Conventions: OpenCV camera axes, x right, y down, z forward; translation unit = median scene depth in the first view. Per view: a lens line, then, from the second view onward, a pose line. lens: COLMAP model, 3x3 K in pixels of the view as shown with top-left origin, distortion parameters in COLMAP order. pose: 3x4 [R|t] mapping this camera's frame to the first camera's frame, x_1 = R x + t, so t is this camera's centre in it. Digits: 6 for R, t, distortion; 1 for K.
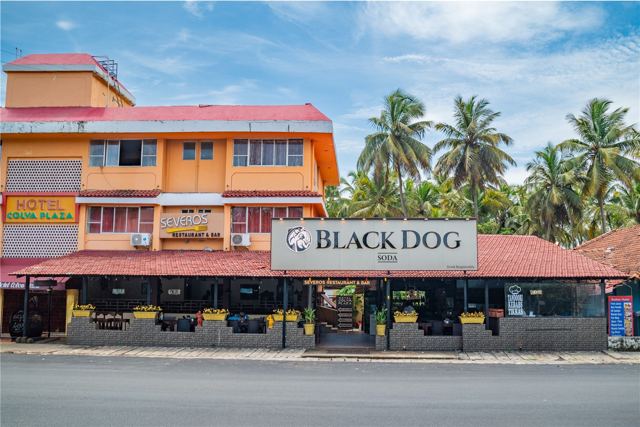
lens RADIAL K [[581.6, 0, 334.3], [0, 581.6, 227.7], [0, 0, 1]] dist [-0.058248, 0.000000]
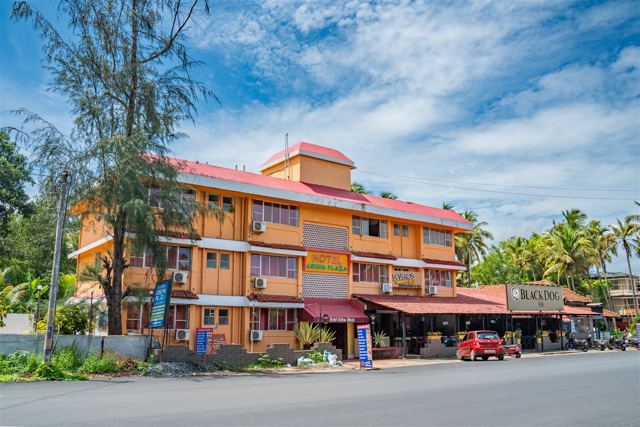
lens RADIAL K [[512.8, 0, 318.3], [0, 512.8, 216.4], [0, 0, 1]] dist [-0.073366, 0.029883]
pose [[0.793085, 0.118773, 0.597419, -1.281089], [-0.066425, 0.991819, -0.109004, -0.006472], [-0.605479, 0.046766, 0.794486, 0.047180]]
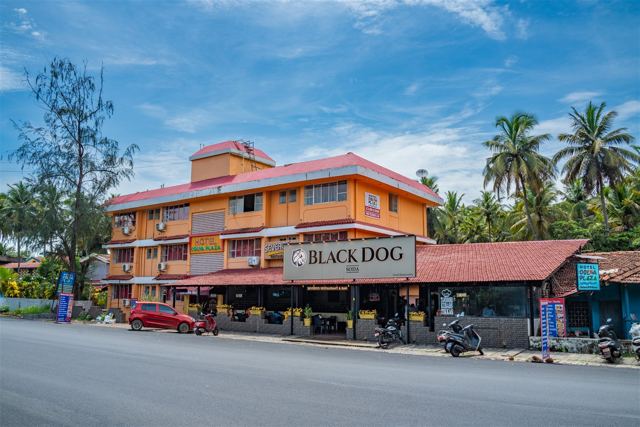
lens RADIAL K [[512.8, 0, 320.8], [0, 512.8, 219.1], [0, 0, 1]] dist [-0.073366, 0.029883]
pose [[0.832547, -0.084719, -0.547438, 0.538262], [0.062528, 0.996293, -0.059088, 0.002337], [0.550414, 0.014964, 0.834758, -0.007243]]
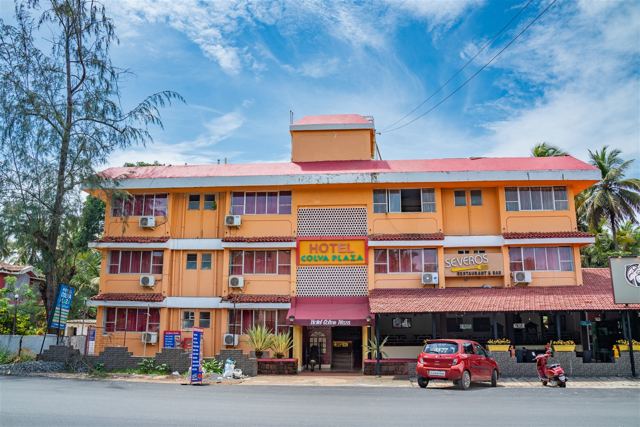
lens RADIAL K [[512.8, 0, 316.4], [0, 512.8, 211.8], [0, 0, 1]] dist [-0.073366, 0.029883]
pose [[0.998452, -0.016424, -0.053133, -0.495219], [0.010650, 0.994182, -0.107186, -0.003728], [0.054584, 0.106455, 0.992818, 0.007285]]
